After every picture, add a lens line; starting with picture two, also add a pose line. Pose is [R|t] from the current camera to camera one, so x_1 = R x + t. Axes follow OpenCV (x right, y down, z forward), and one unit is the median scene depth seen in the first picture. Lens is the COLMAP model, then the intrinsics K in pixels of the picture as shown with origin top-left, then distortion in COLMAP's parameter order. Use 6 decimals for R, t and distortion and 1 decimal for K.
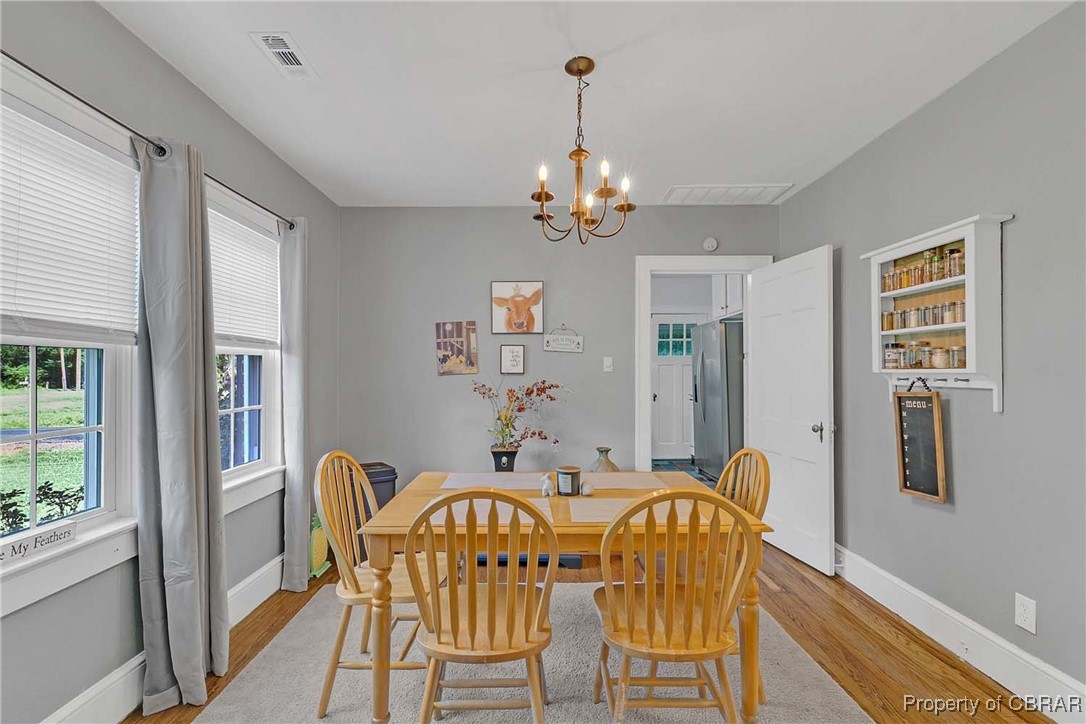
lens RADIAL K [[498.2, 0, 546.9], [0, 498.2, 364.3], [0, 0, 1]] dist [-0.000600, -0.000948]
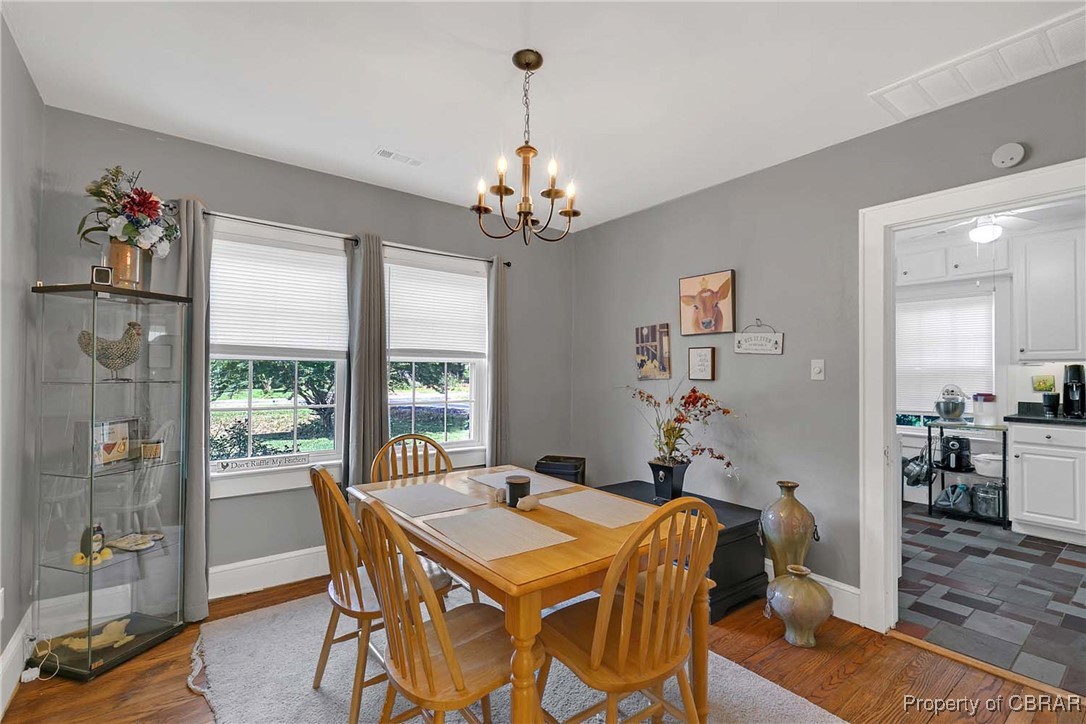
lens RADIAL K [[498.2, 0, 548.3], [0, 498.2, 360.2], [0, 0, 1]] dist [-0.000600, -0.000948]
pose [[0.591241, -0.012721, -0.806394, 0.482882], [0.001015, 0.999887, -0.015029, -0.003255], [0.806494, 0.008068, 0.591187, 0.262774]]
